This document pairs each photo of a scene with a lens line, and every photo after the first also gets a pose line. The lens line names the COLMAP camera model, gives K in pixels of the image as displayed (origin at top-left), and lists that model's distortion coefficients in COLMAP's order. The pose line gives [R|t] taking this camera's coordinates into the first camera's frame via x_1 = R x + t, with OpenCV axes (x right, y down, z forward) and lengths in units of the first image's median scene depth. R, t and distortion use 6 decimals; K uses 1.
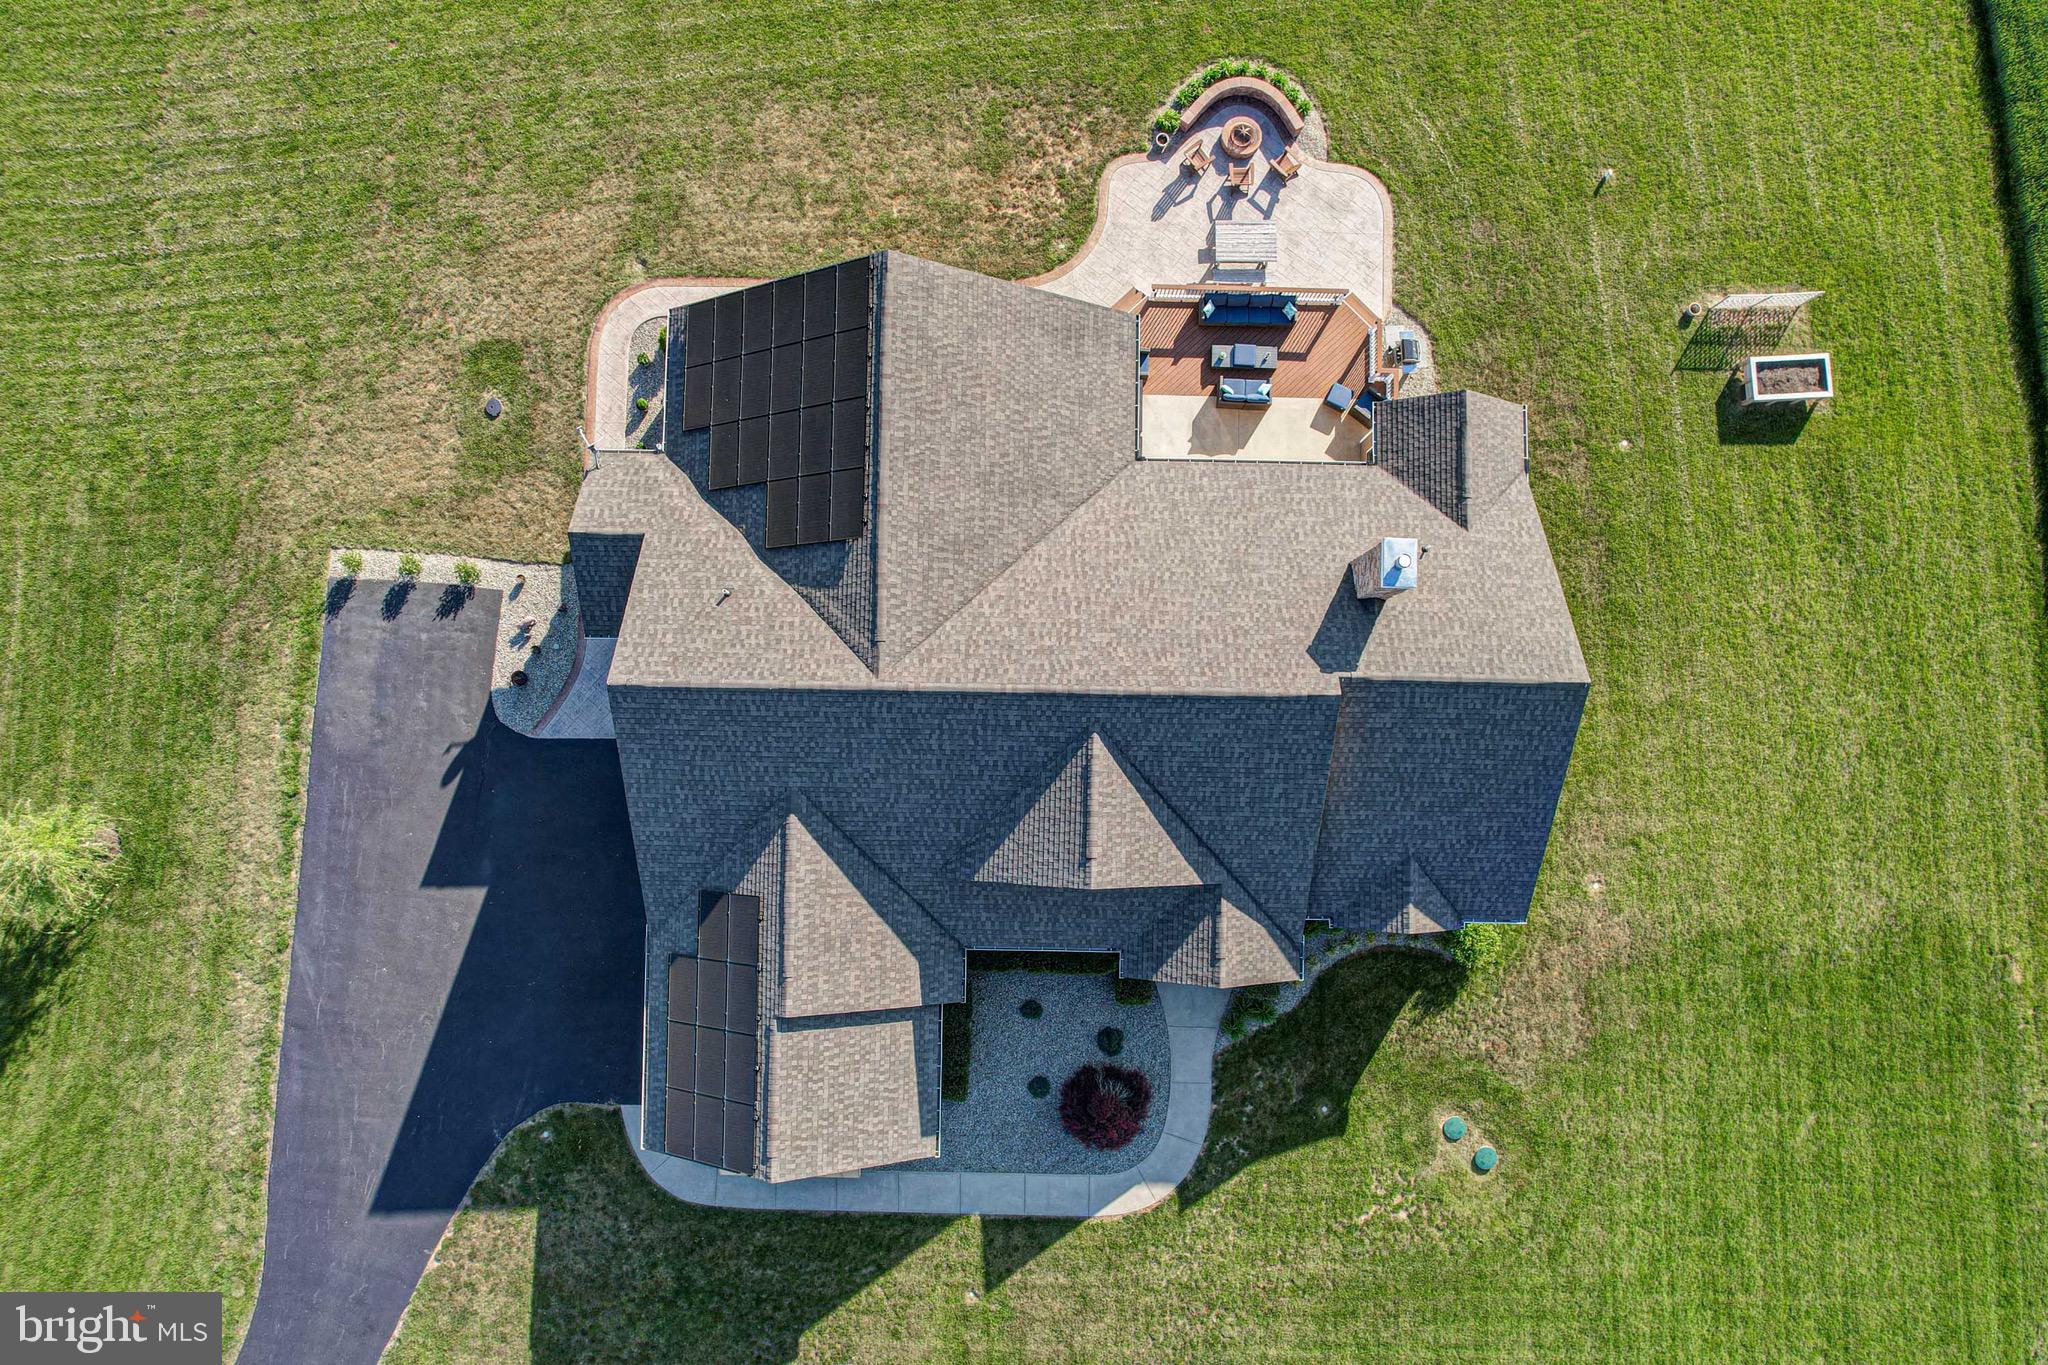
lens RADIAL K [[1311.8, 0, 1016.1], [0, 1311.8, 708.5], [0, 0, 1]] dist [-0.078345, 0.069270]
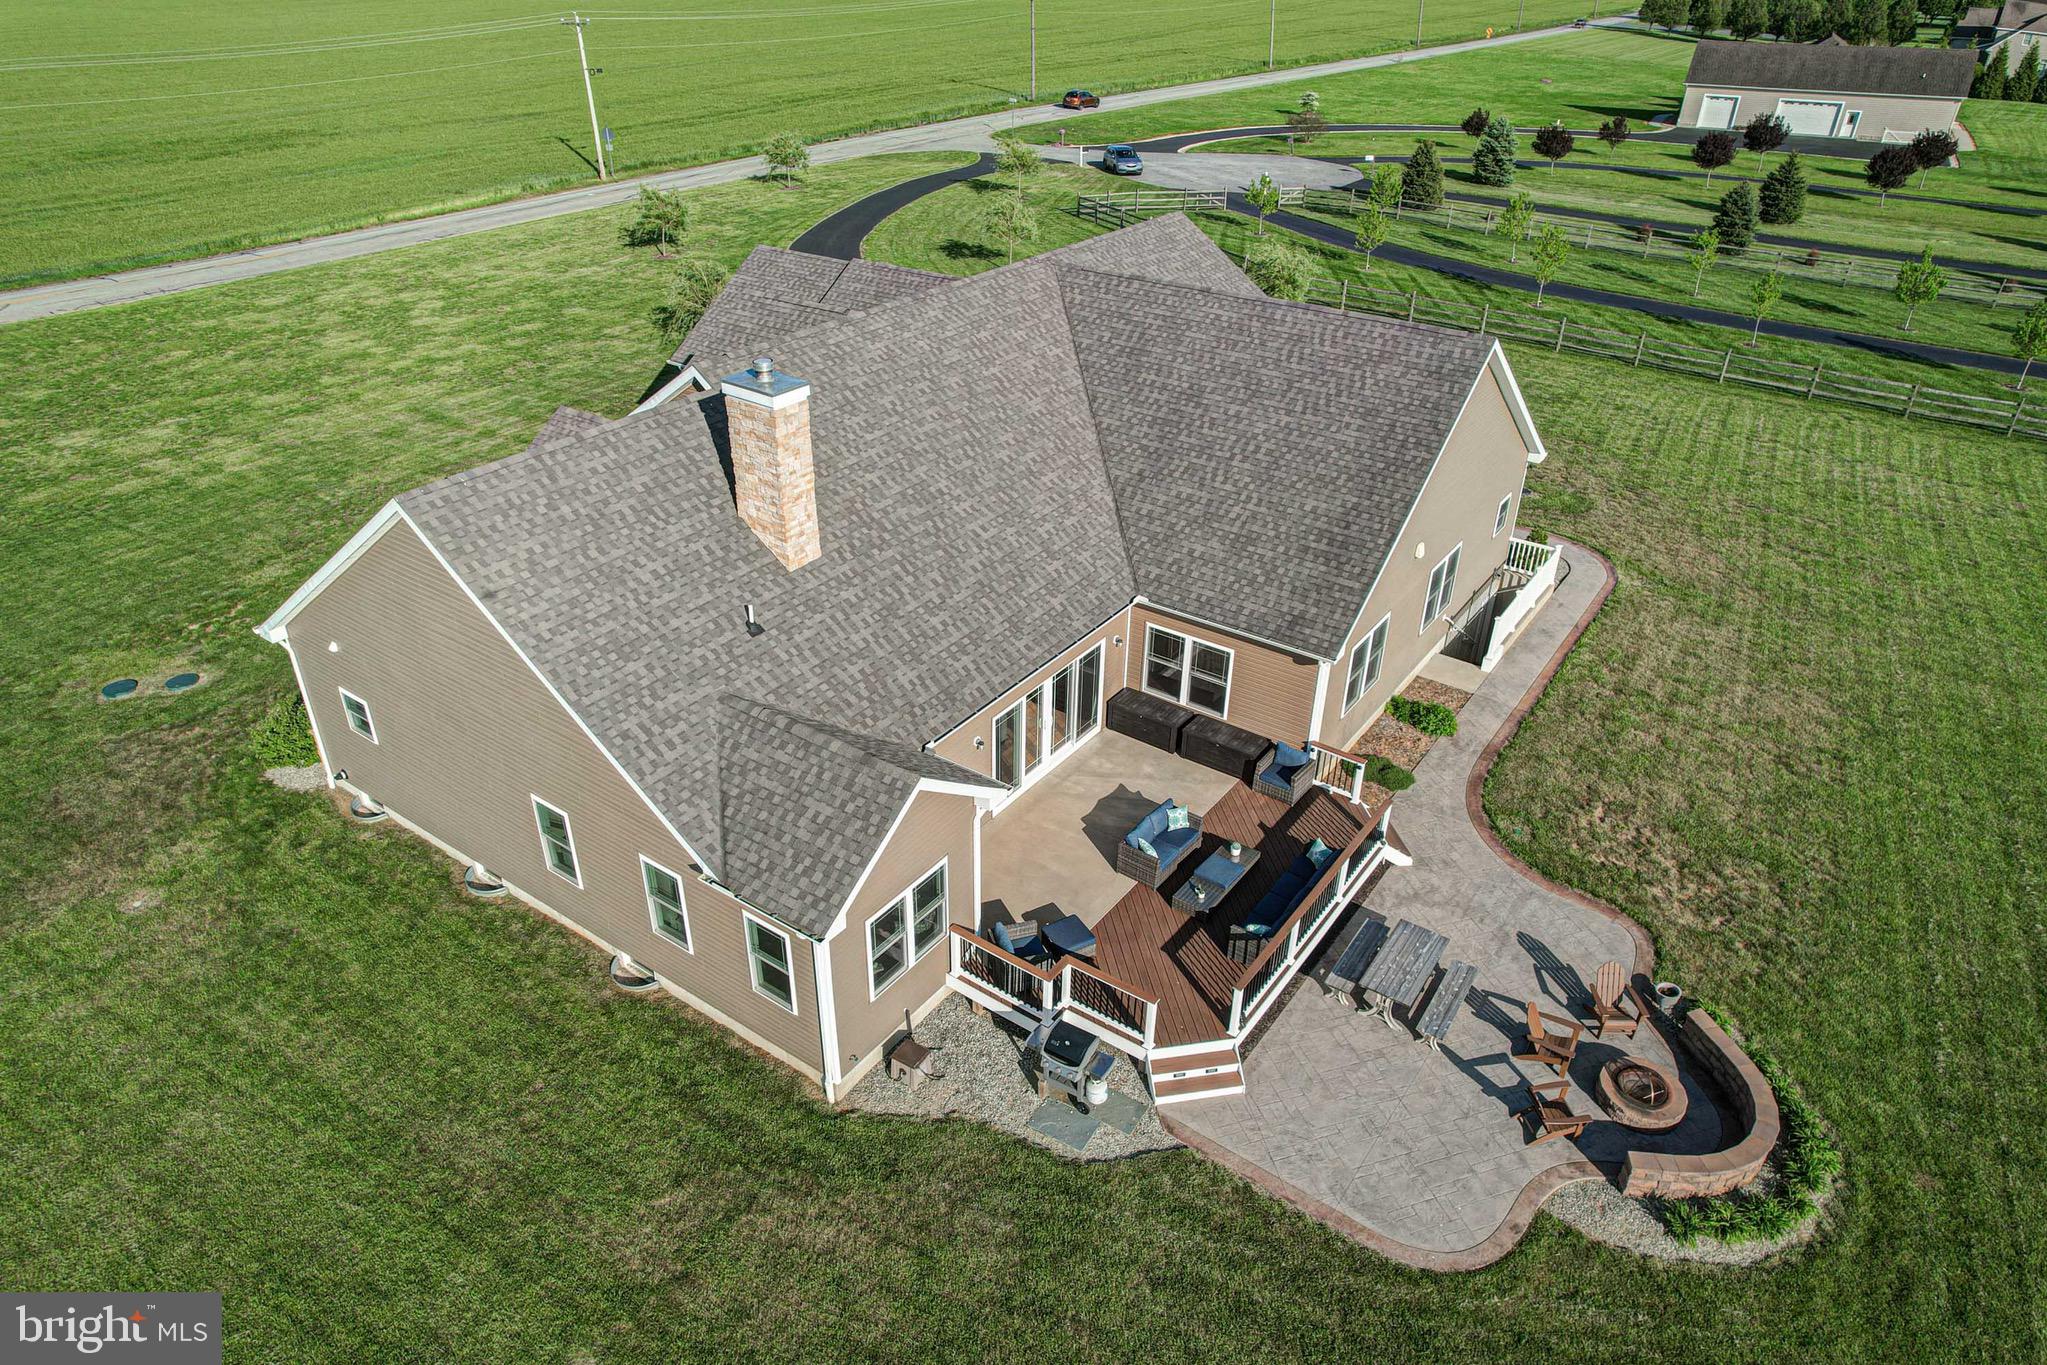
lens RADIAL K [[1311.1, 0, 1015.6], [0, 1311.1, 708.5], [0, 0, 1]] dist [-0.078345, 0.069270]
pose [[-0.567436, 0.429225, -0.702696, 0.606197], [-0.822663, -0.258980, 0.506118, -0.475692], [0.035255, 0.865272, 0.500062, 0.657344]]
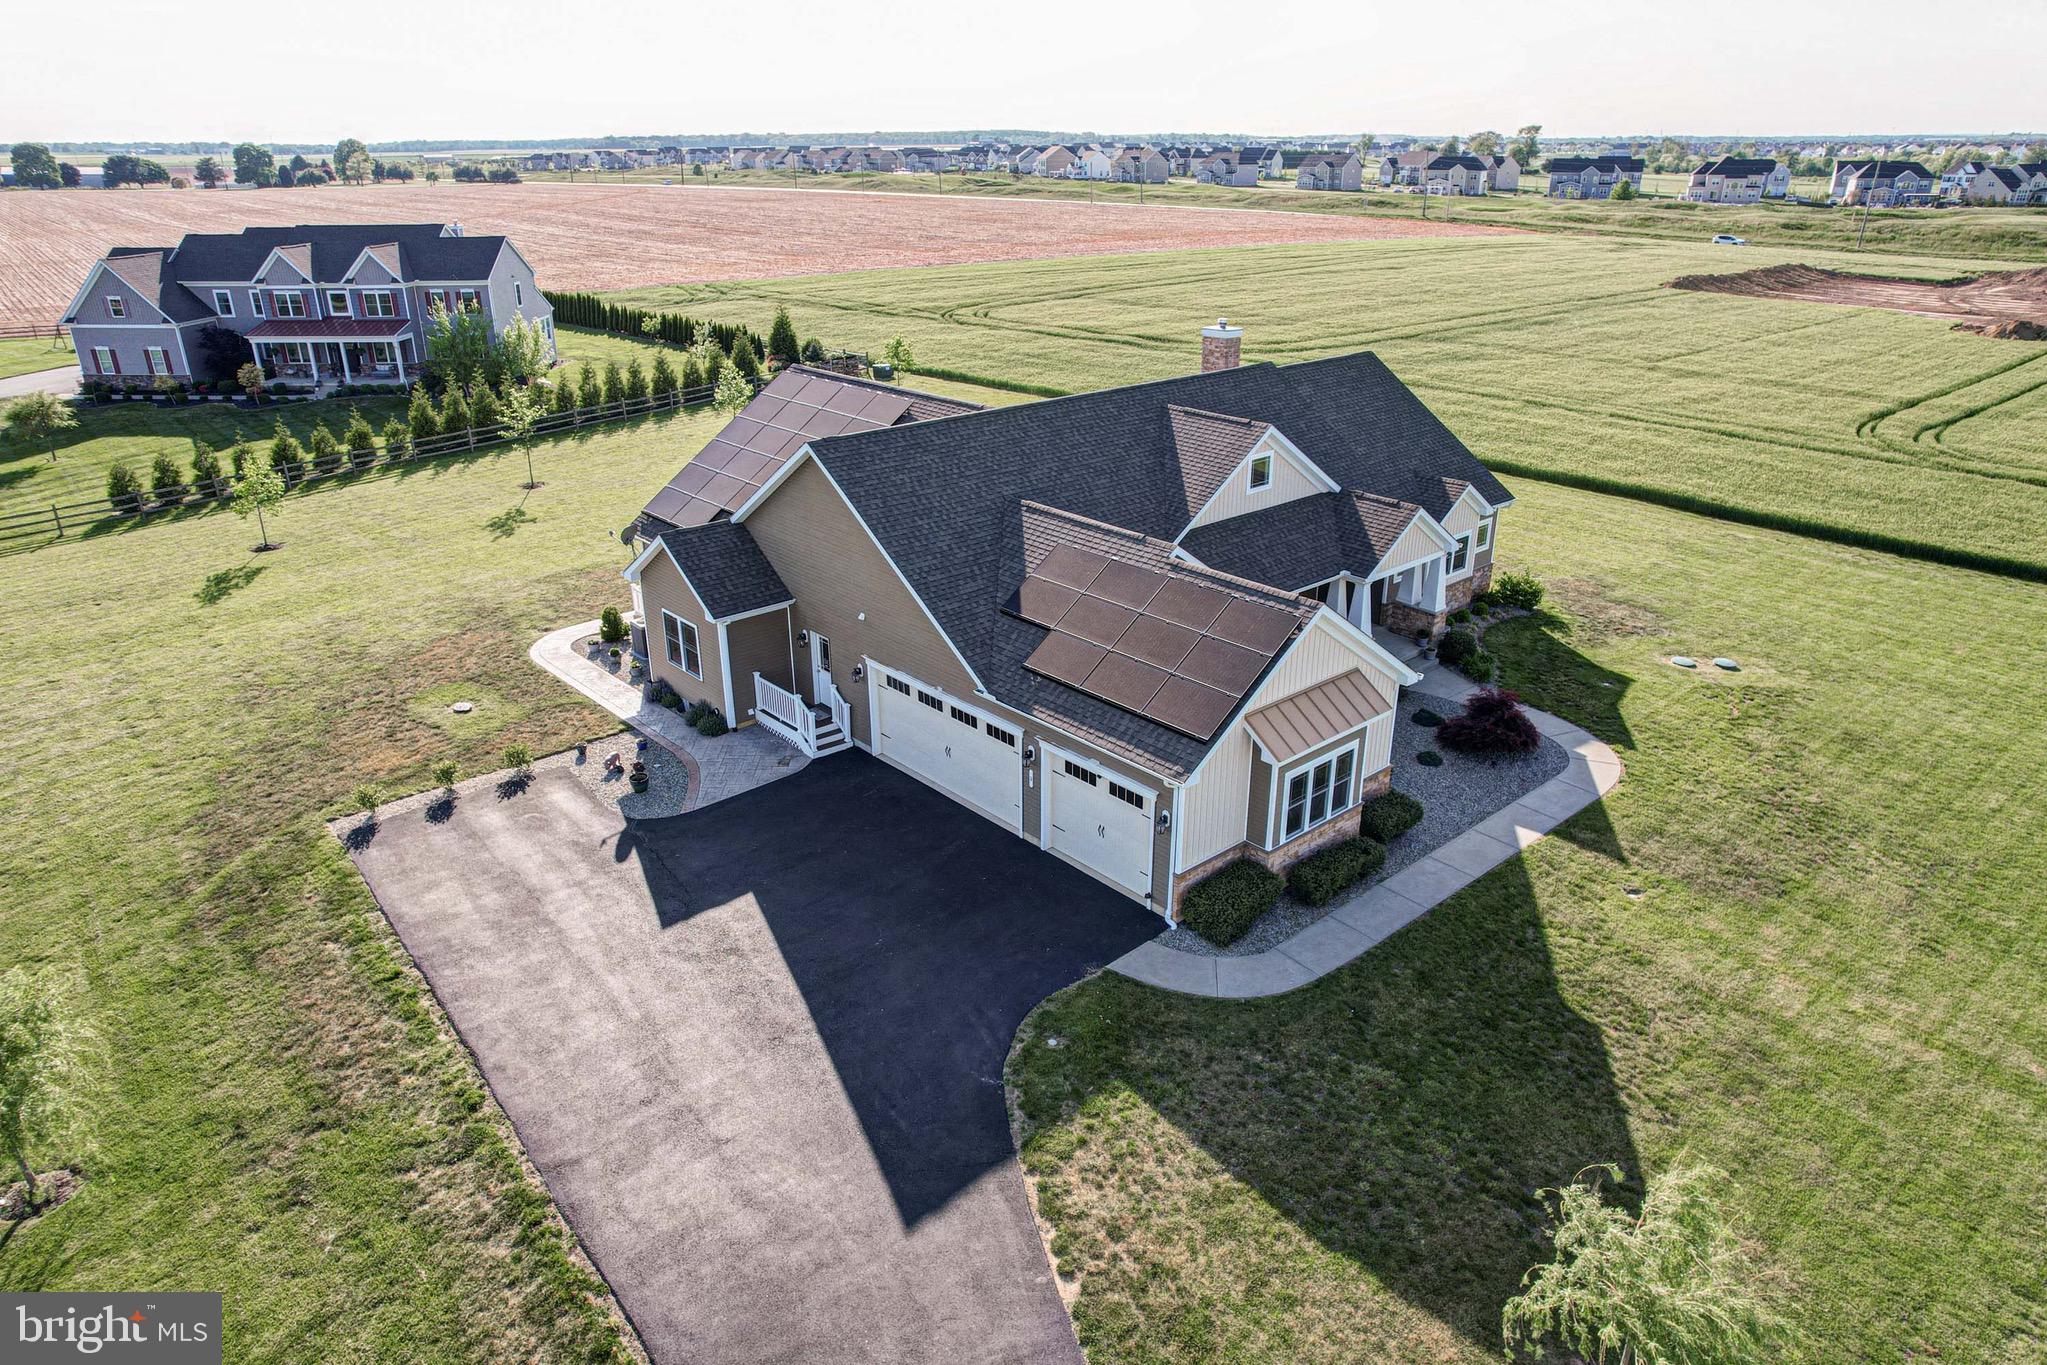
lens RADIAL K [[1311.1, 0, 1015.6], [0, 1311.1, 708.5], [0, 0, 1]] dist [-0.078345, 0.069270]
pose [[0.738548, -0.276189, 0.615033, -0.700437], [0.673586, 0.341201, -0.655640, 0.656755], [-0.028770, 0.898500, 0.438030, 0.601375]]
